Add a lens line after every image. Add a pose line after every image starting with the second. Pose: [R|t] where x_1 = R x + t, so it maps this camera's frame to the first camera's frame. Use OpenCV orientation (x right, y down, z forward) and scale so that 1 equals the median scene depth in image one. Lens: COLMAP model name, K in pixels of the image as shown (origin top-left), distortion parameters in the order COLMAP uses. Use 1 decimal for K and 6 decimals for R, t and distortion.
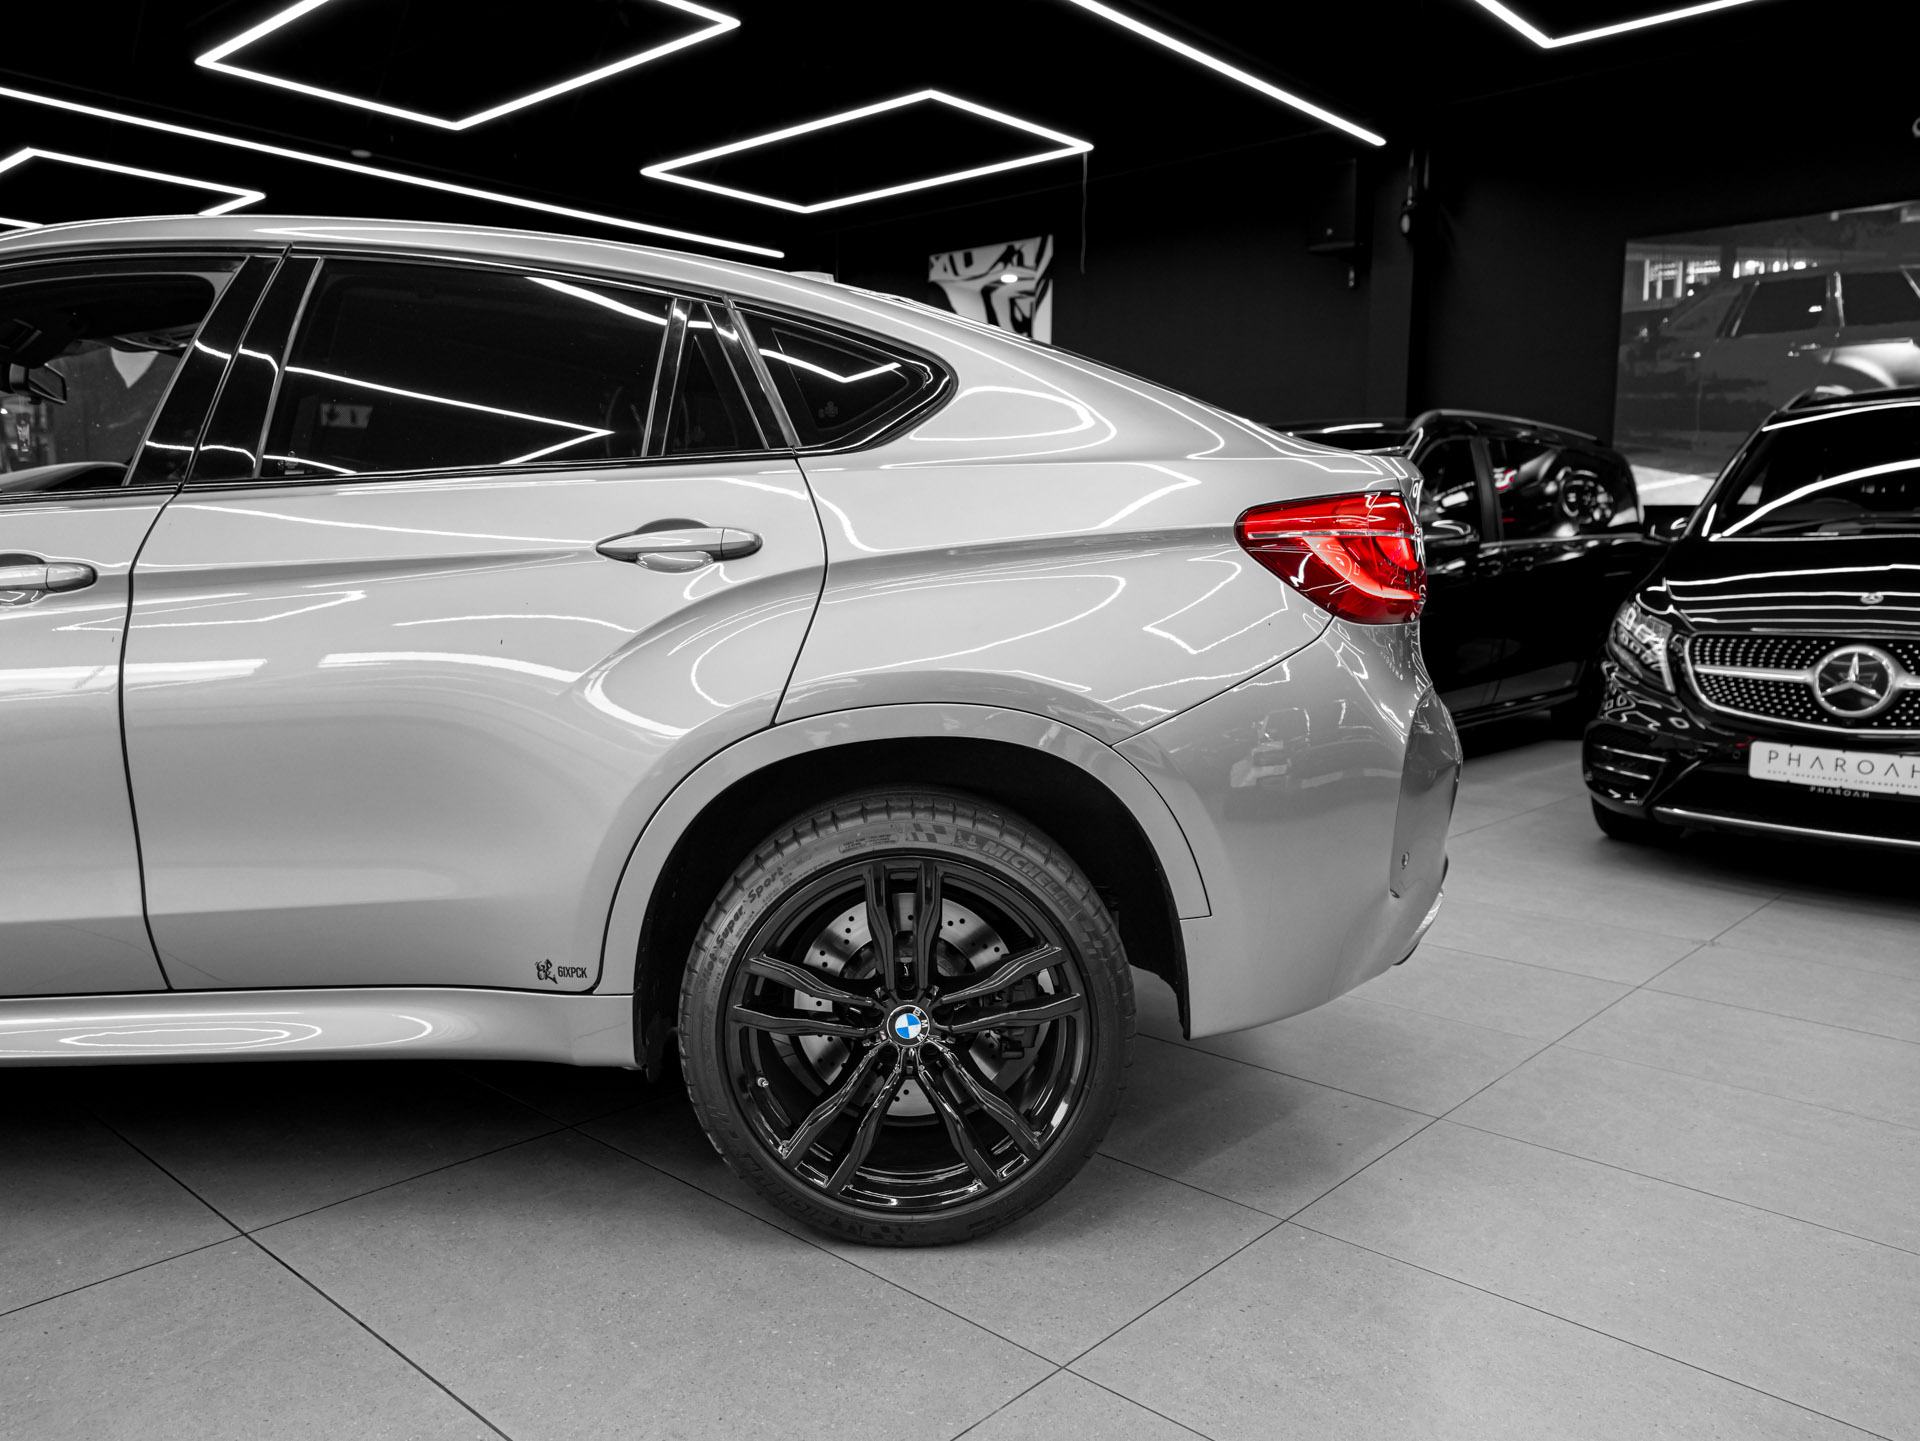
lens RADIAL K [[1449.1, 0, 950.5], [0, 1449.1, 721.2], [0, 0, 1]] dist [-0.026663, 0.067557]
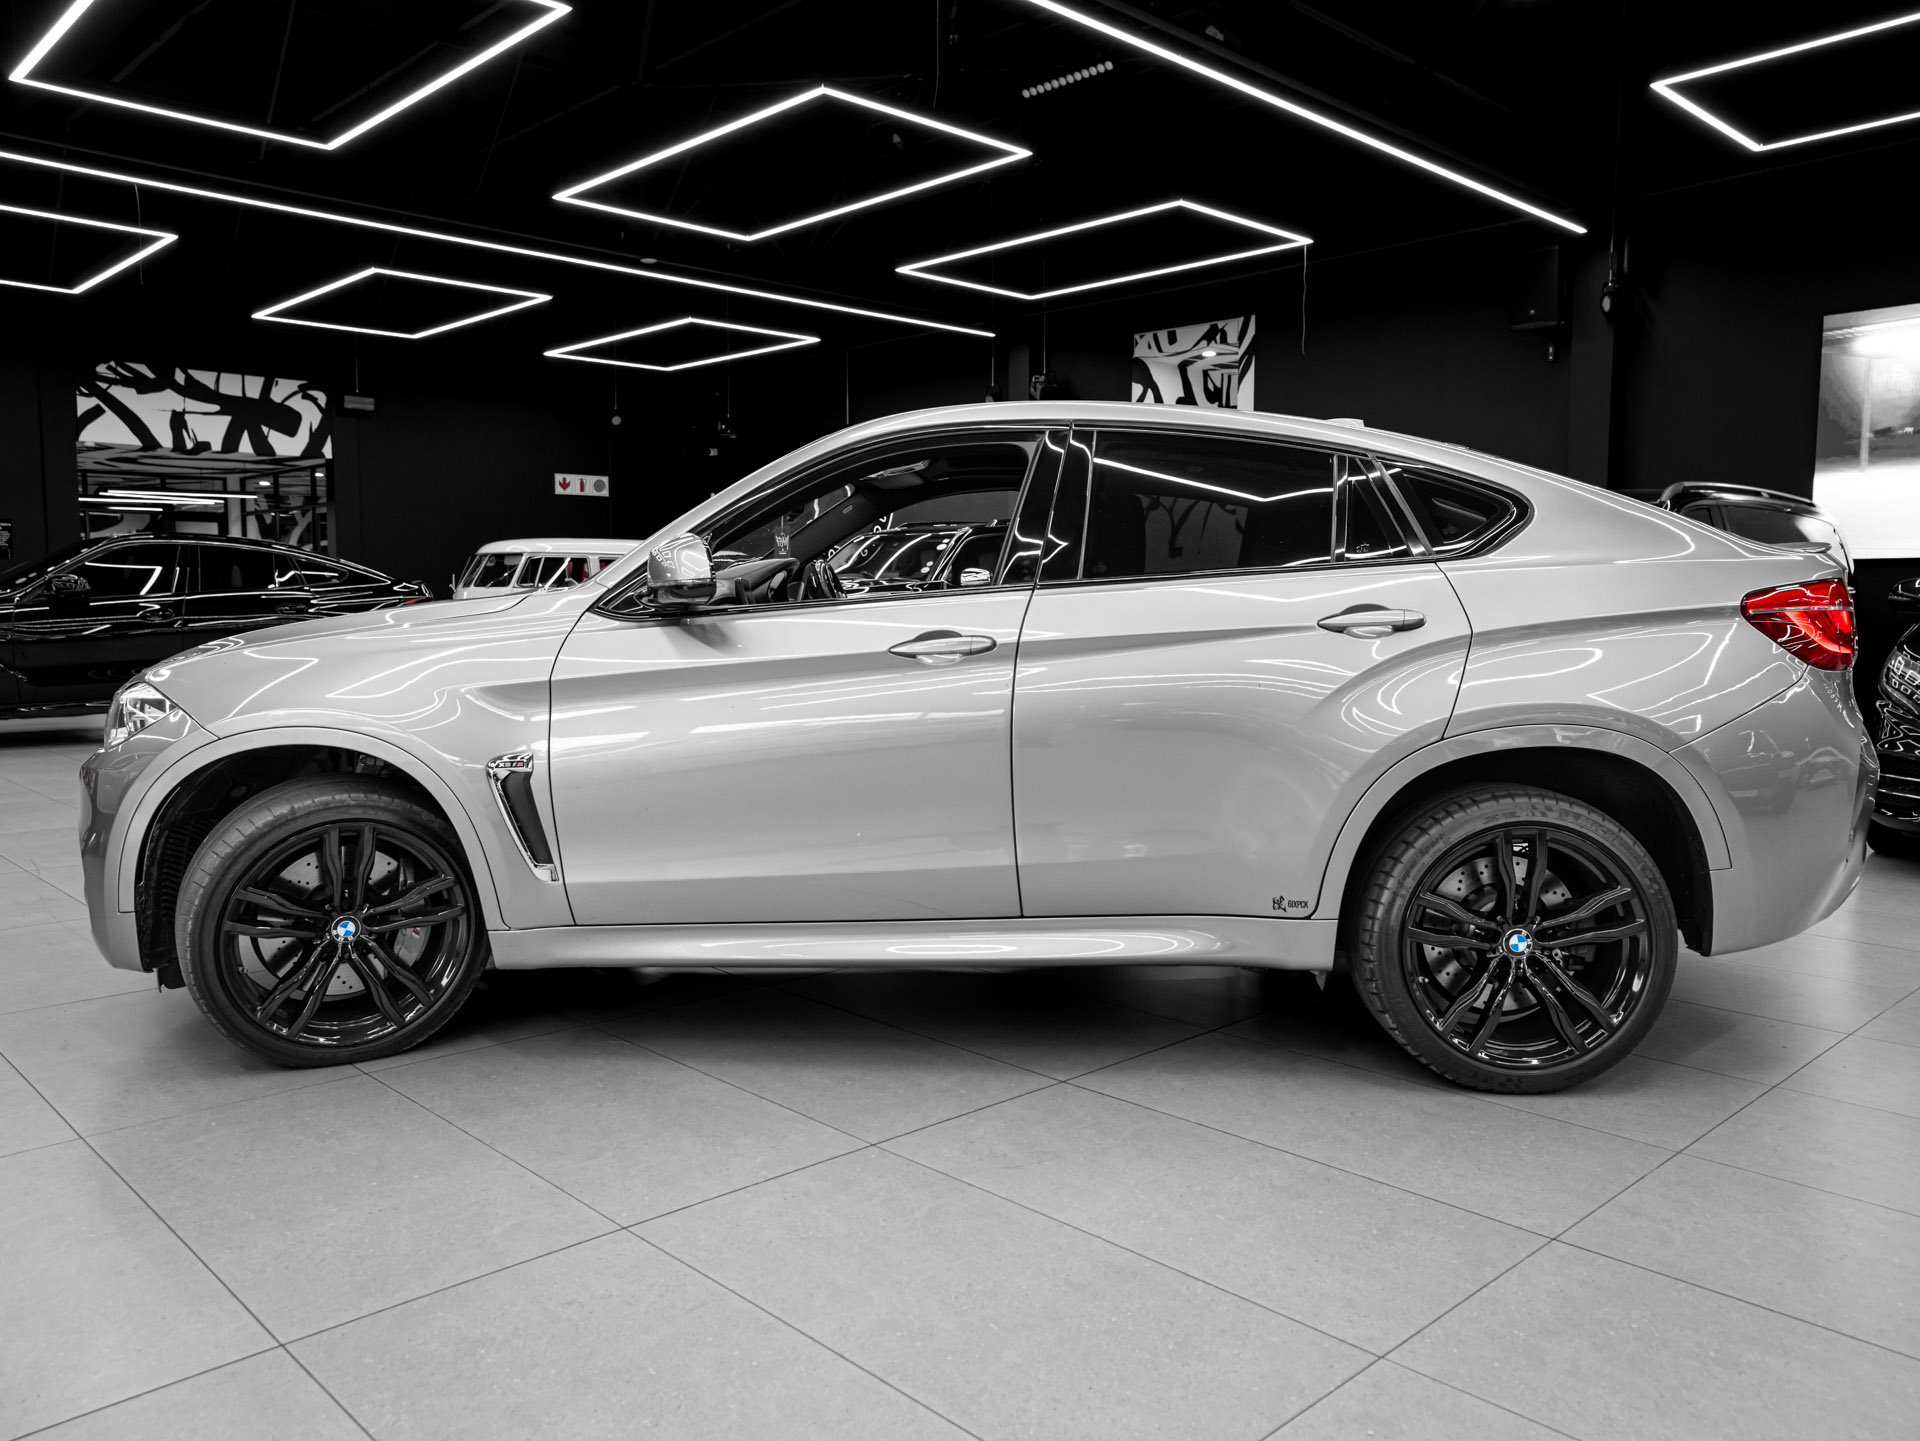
lens RADIAL K [[1449.1, 0, 959.6], [0, 1449.1, 715.5], [0, 0, 1]] dist [-0.026663, 0.067557]
pose [[0.997921, -0.004102, -0.064319, -0.492483], [0.001653, 0.999273, -0.038084, 0.032258], [0.064428, 0.037899, 0.997202, -0.509670]]
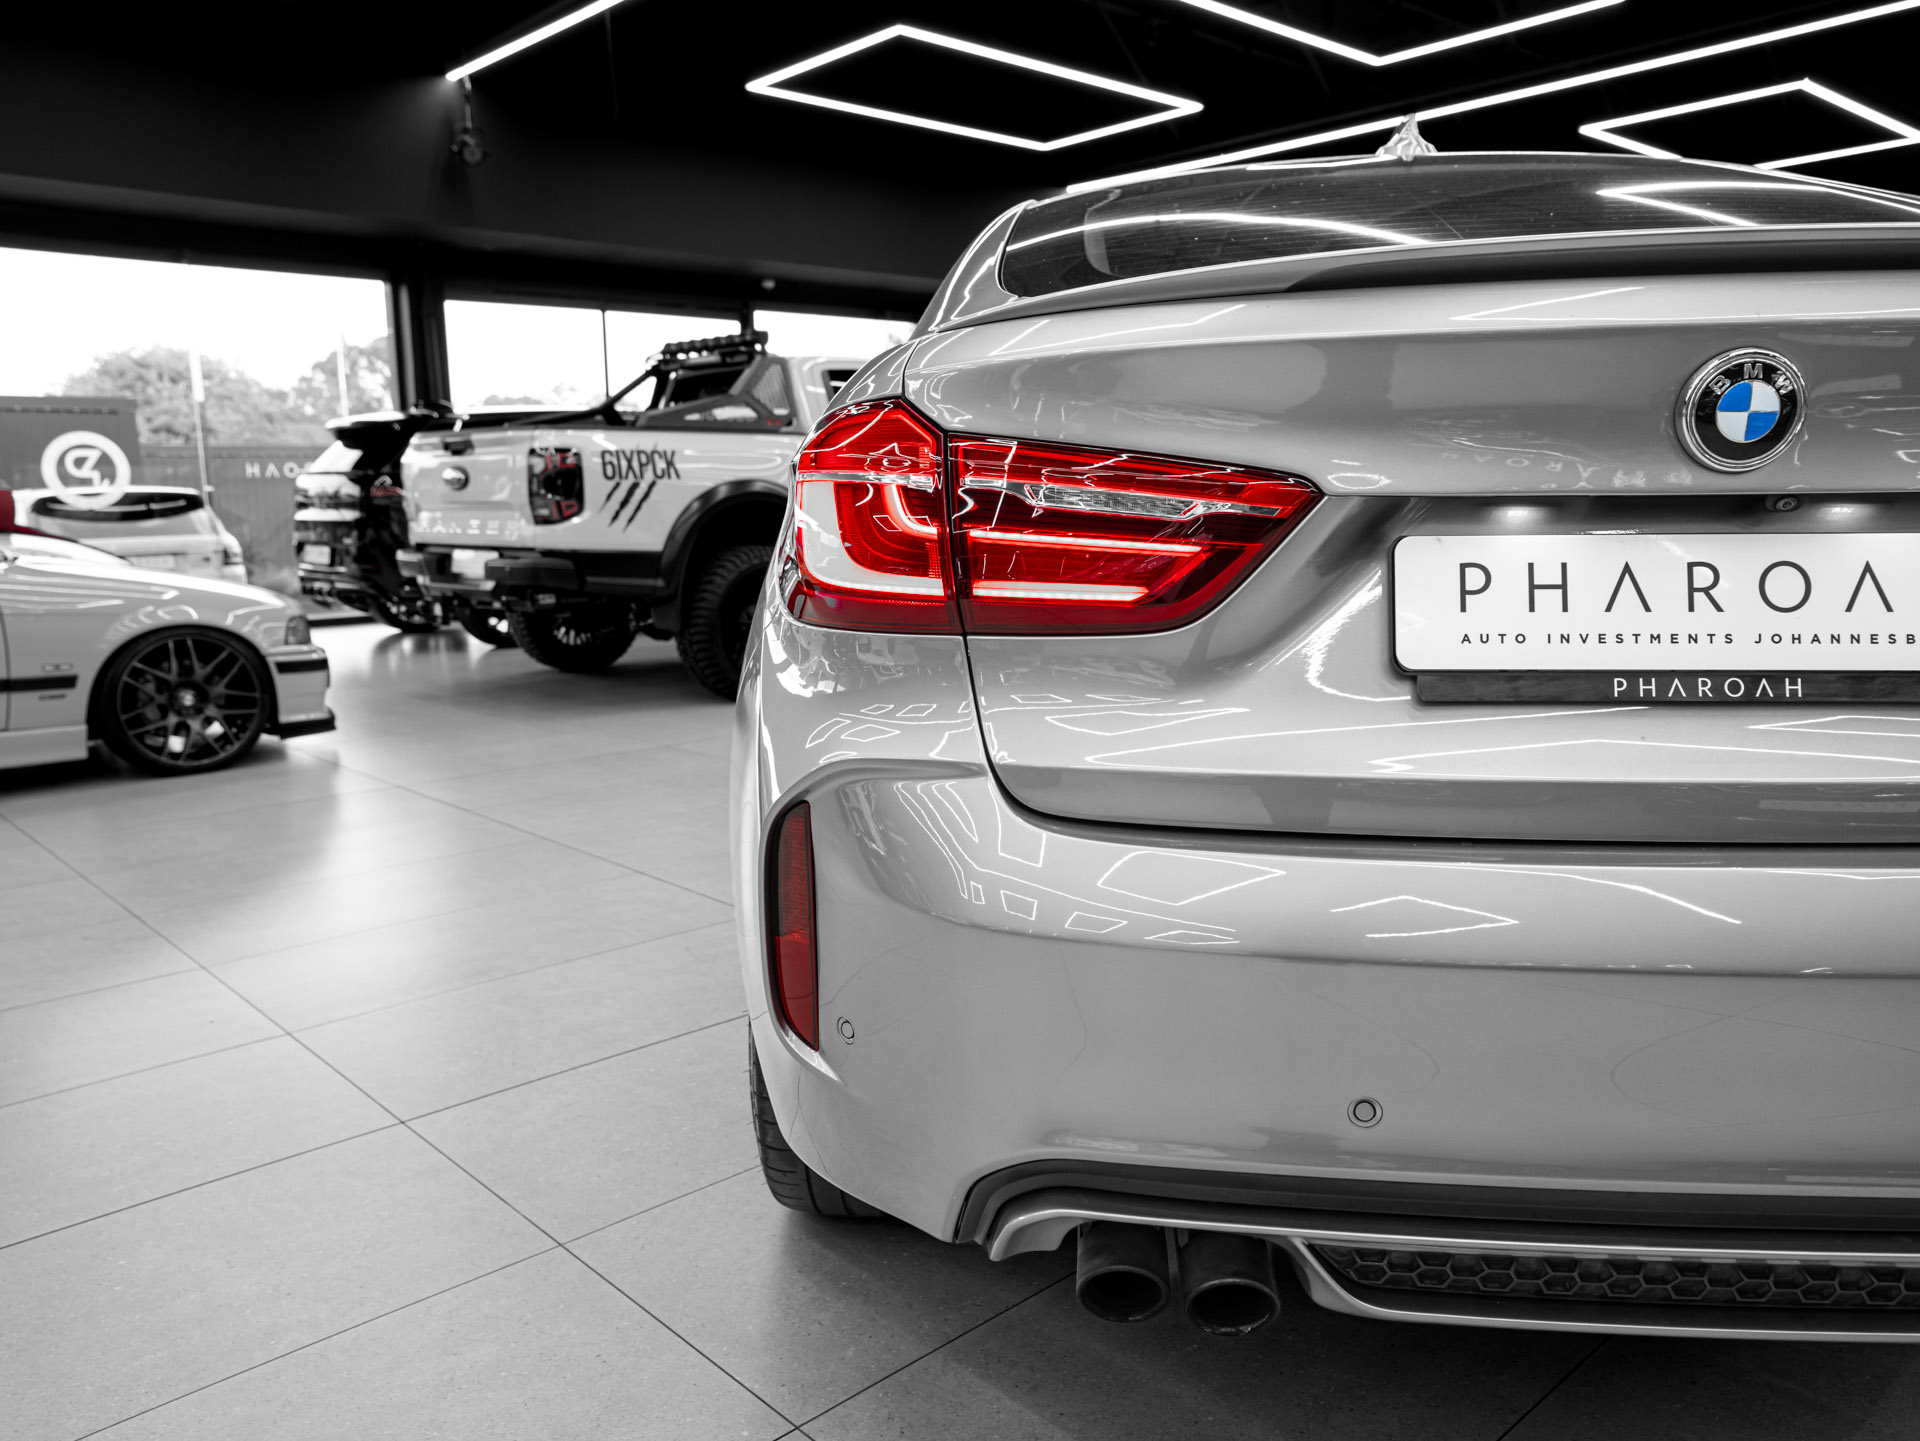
lens RADIAL K [[1449.1, 0, 970.1], [0, 1449.1, 722.0], [0, 0, 1]] dist [-0.026663, 0.067557]
pose [[-0.079748, 0.153572, -0.984914, 0.910570], [-0.102699, 0.981537, 0.161361, -0.133894], [0.991511, 0.114018, -0.062504, 1.119641]]
